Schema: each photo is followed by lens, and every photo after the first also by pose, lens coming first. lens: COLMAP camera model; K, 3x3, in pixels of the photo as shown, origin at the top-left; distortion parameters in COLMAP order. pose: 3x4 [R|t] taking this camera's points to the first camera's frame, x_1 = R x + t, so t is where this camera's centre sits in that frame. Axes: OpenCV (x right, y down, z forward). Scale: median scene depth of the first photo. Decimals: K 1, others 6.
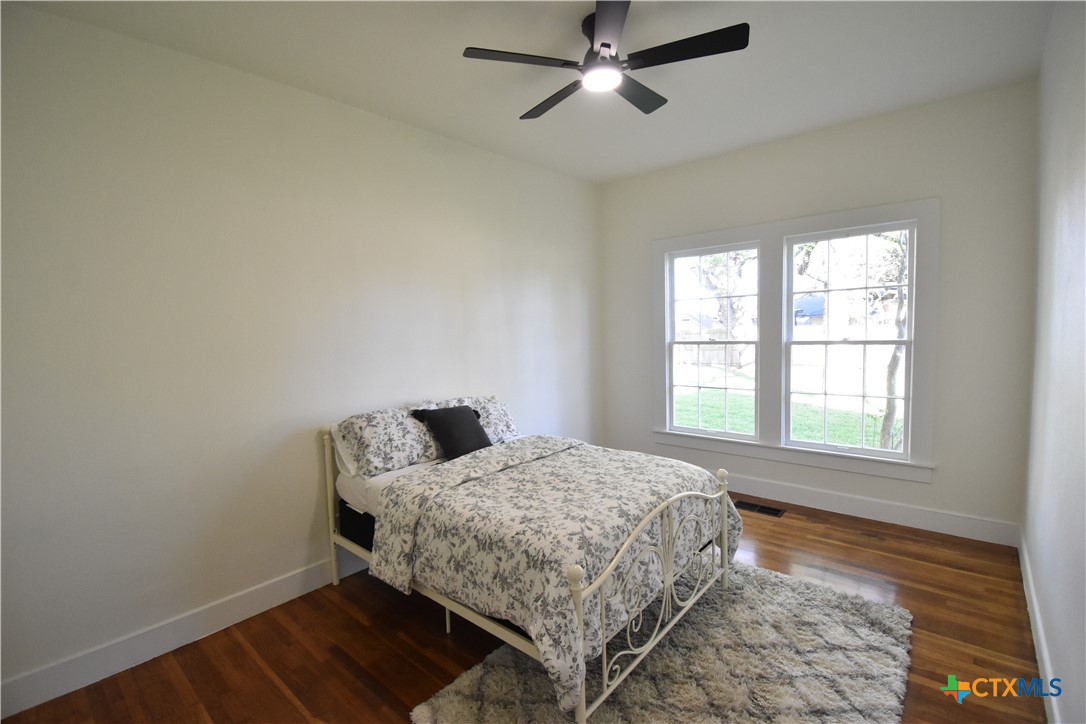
lens RADIAL K [[480.4, 0, 545.8], [0, 480.4, 361.4], [0, 0, 1]] dist [0.007806, -0.019178]
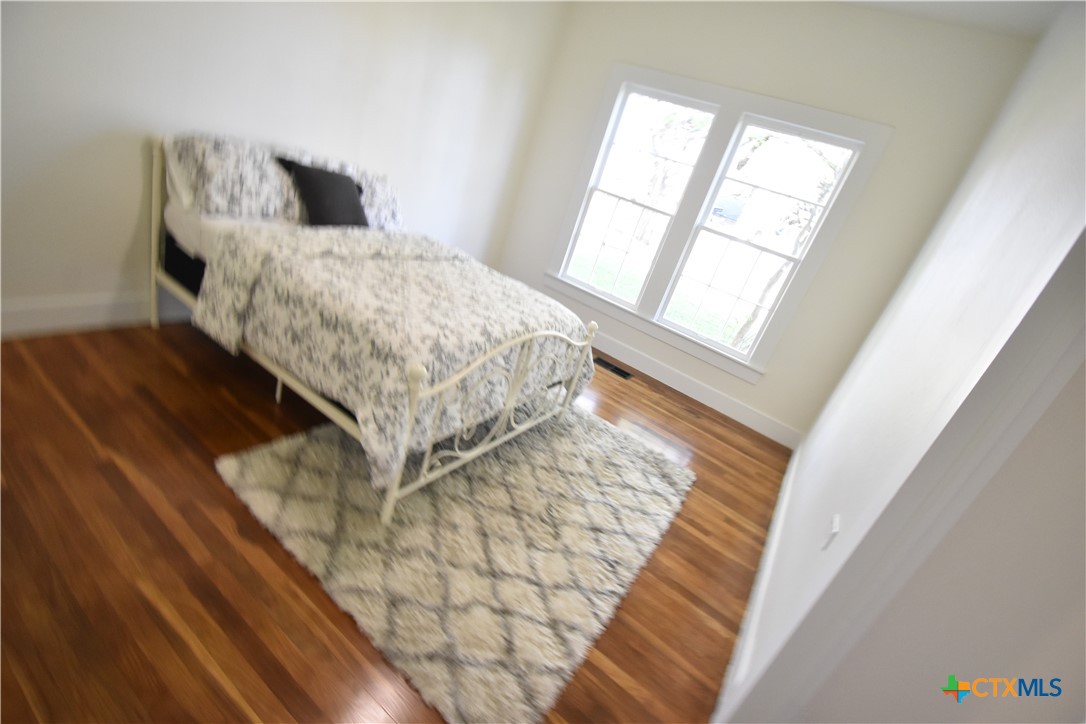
lens RADIAL K [[480.4, 0, 549.4], [0, 480.4, 365.4], [0, 0, 1]] dist [0.007806, -0.019178]
pose [[0.931061, 0.248328, 0.267318, 0.031669], [-0.325371, 0.896626, 0.300327, 0.035192], [-0.165105, -0.366600, 0.915612, 0.053763]]
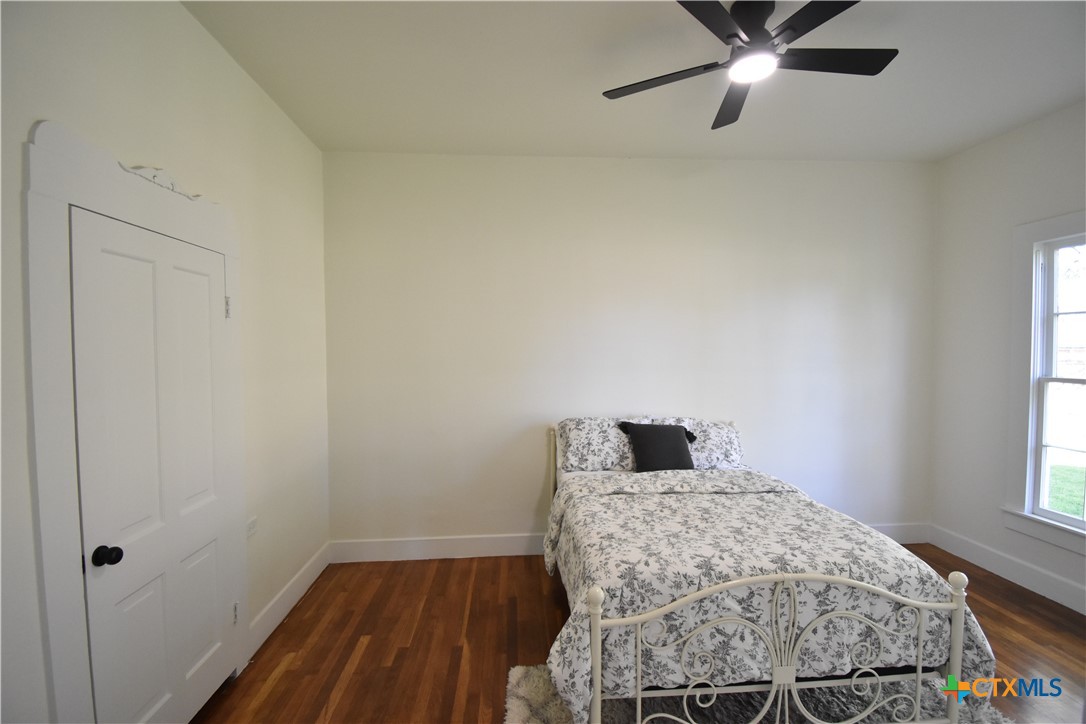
lens RADIAL K [[480.4, 0, 542.7], [0, 480.4, 361.2], [0, 0, 1]] dist [0.007806, -0.019178]
pose [[0.700253, 0.047860, -0.712288, 0.474568], [-0.072442, 0.997364, -0.004203, -0.022174], [0.710210, 0.054543, 0.701874, 0.139818]]
